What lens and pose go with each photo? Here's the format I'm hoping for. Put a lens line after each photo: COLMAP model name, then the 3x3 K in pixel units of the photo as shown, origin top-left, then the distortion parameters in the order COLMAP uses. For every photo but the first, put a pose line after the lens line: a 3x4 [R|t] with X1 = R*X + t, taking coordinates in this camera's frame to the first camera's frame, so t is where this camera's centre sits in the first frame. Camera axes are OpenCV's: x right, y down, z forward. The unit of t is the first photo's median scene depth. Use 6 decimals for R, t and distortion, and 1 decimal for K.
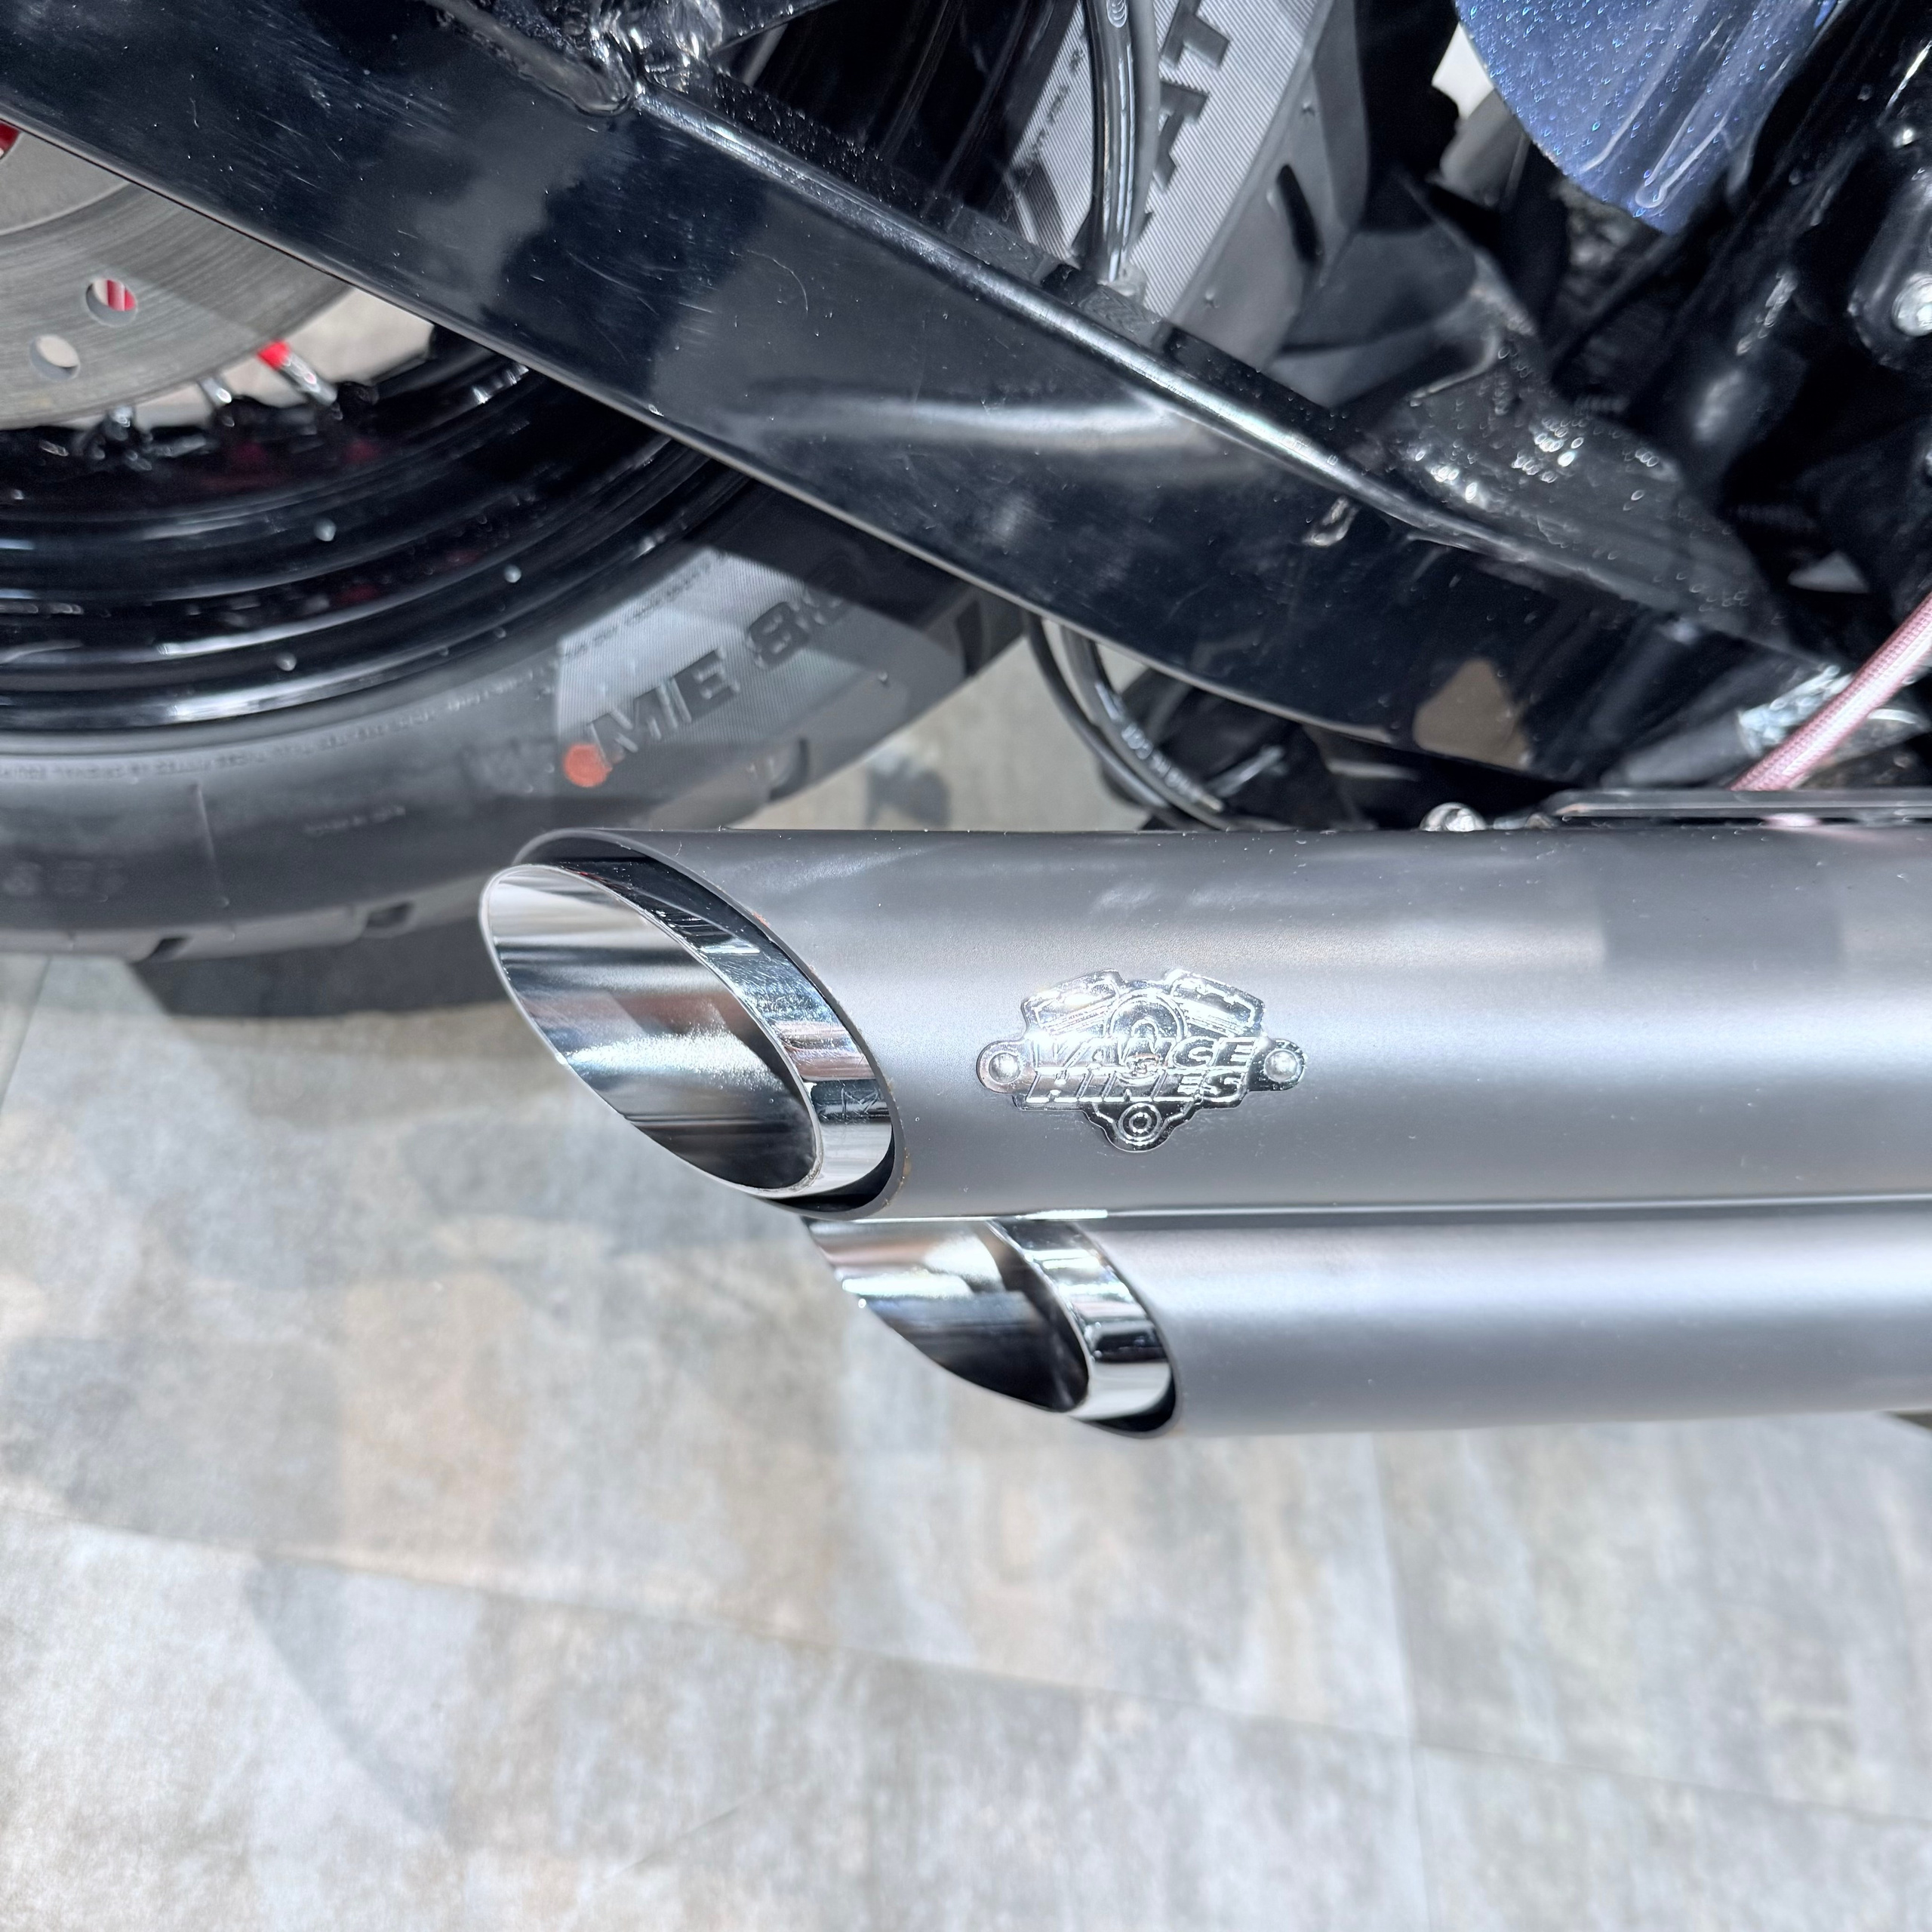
lens RADIAL K [[1882.3, 0, 966.0], [0, 1882.3, 966.0], [0, 0, 1]] dist [-0.011887, -0.029647]
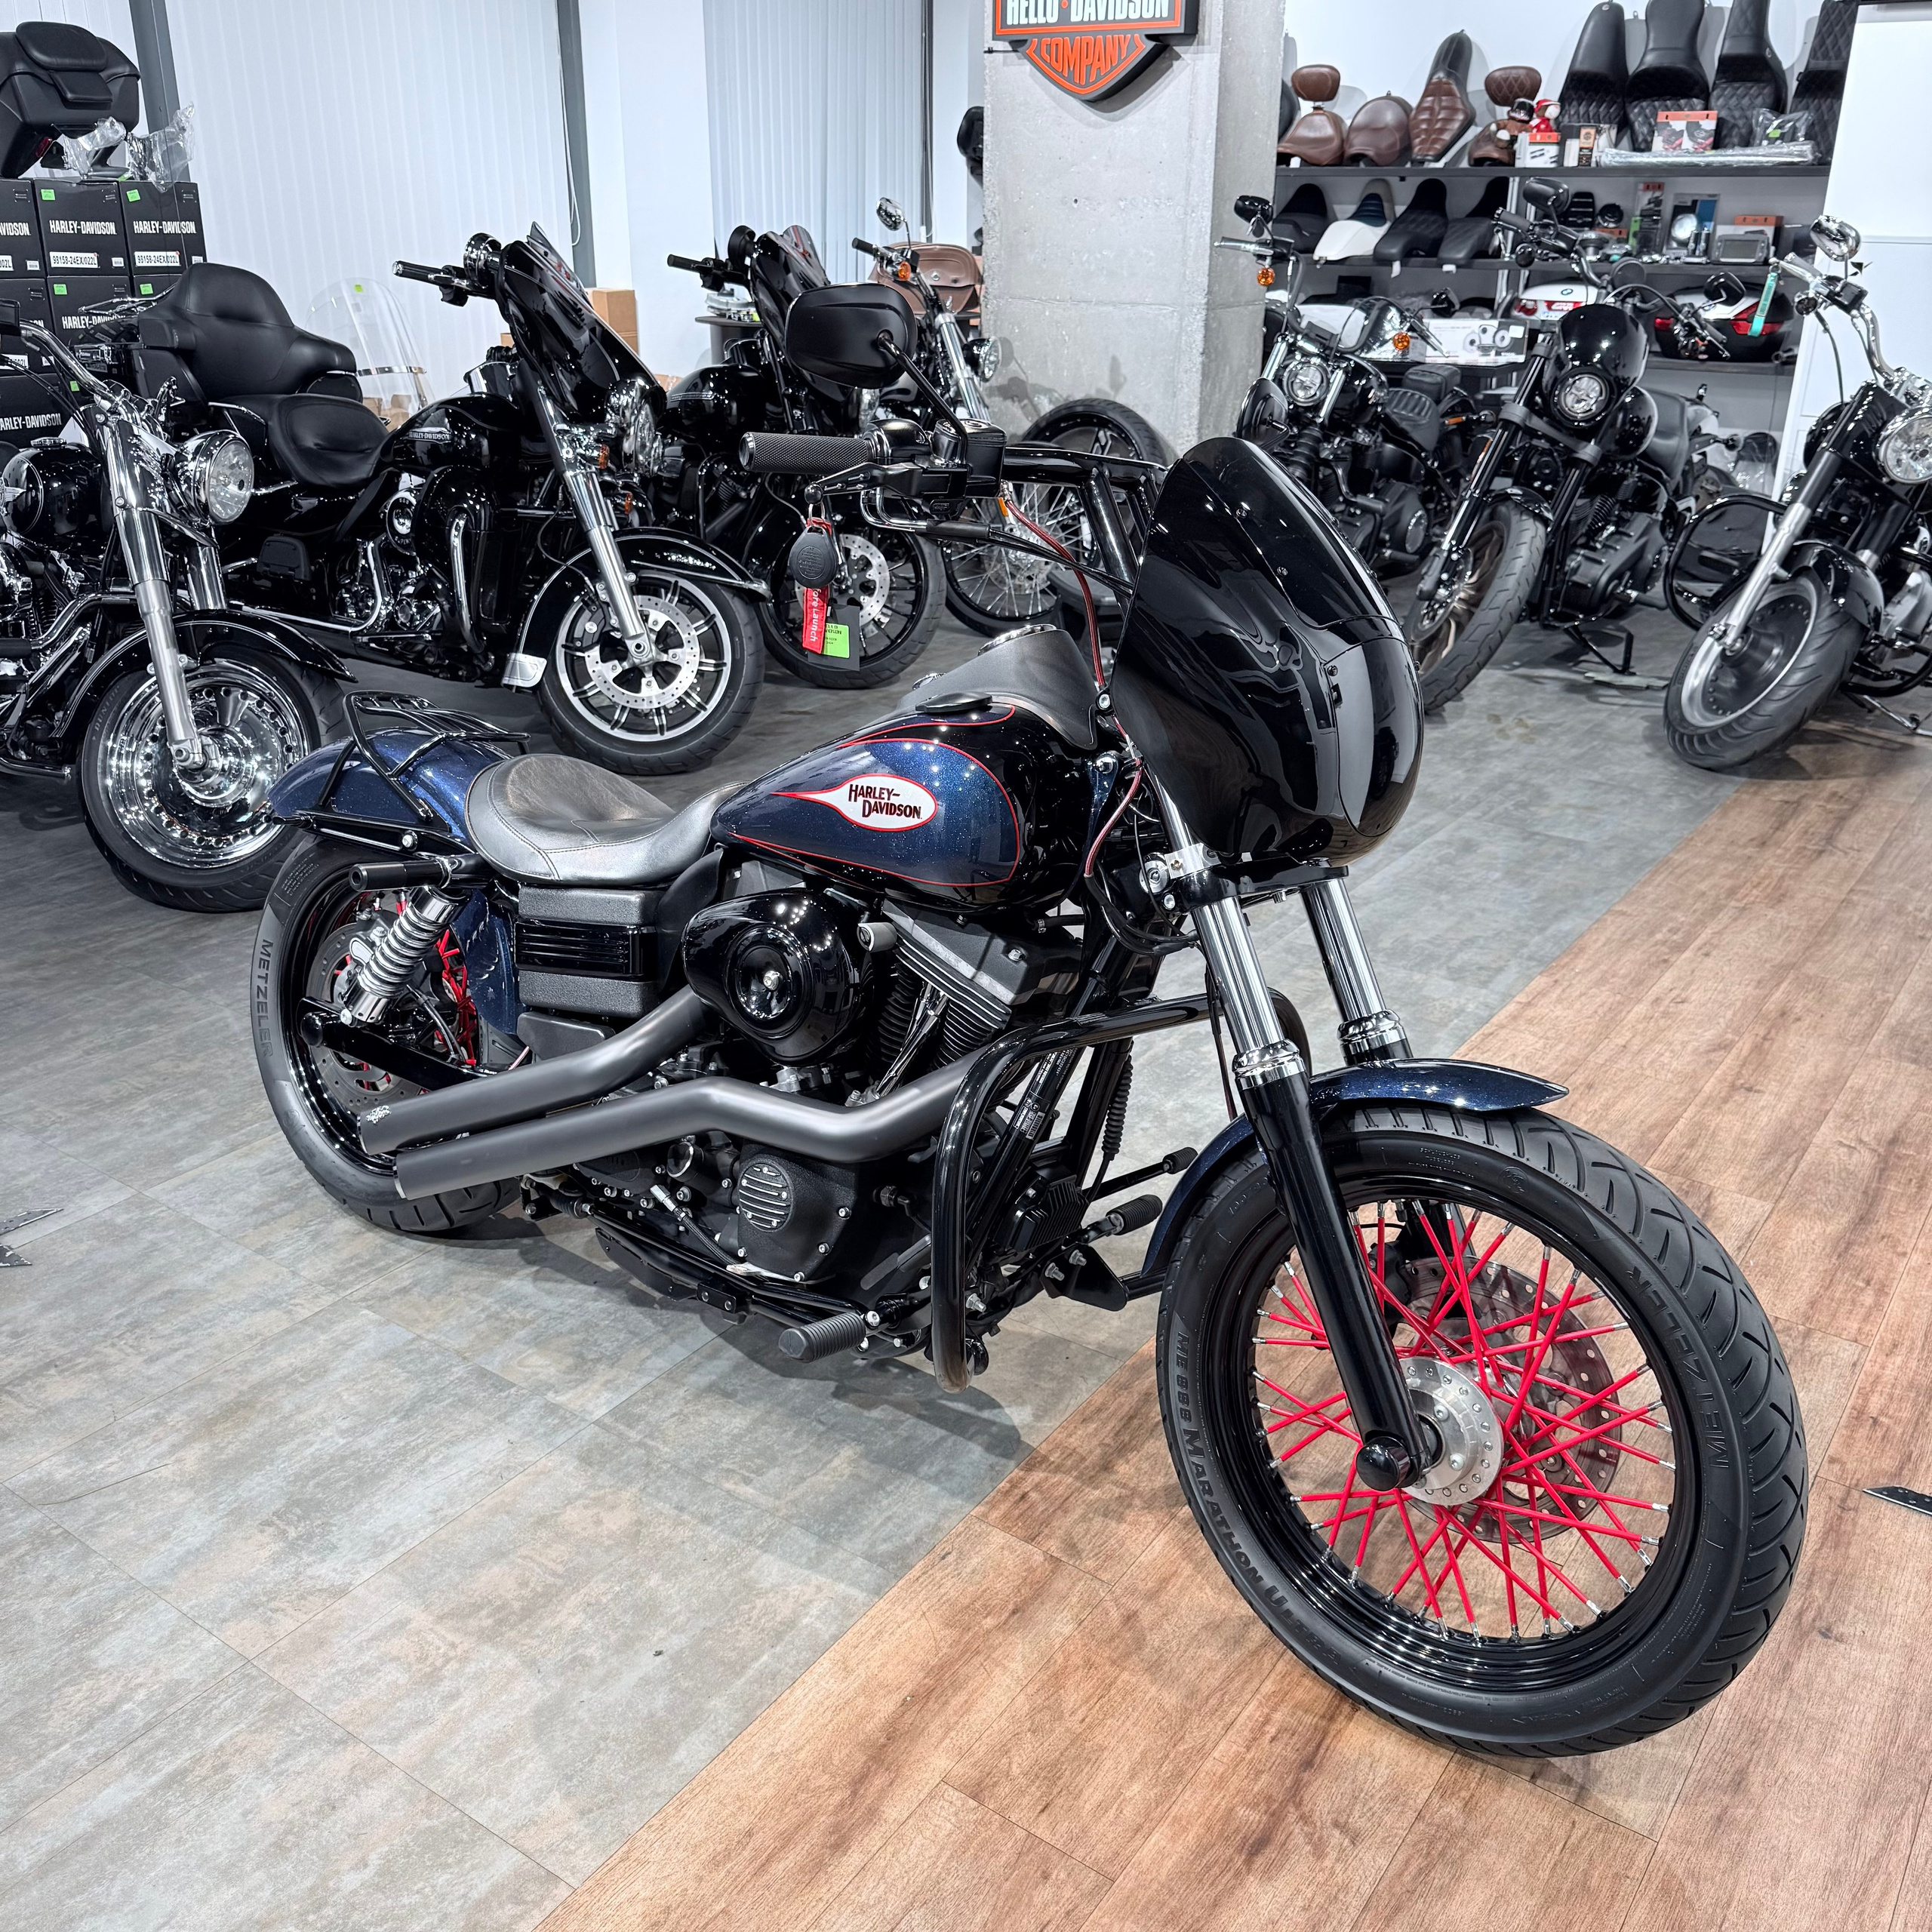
lens RADIAL K [[1784.7, 0, 952.2], [0, 1784.7, 964.1], [0, 0, 1]] dist [0.124383, -0.262255]
pose [[0.712853, -0.274225, -0.645478, 3.620650], [-0.242980, 0.766806, -0.594113, 1.835824], [0.657876, 0.580353, 0.479988, -0.812229]]
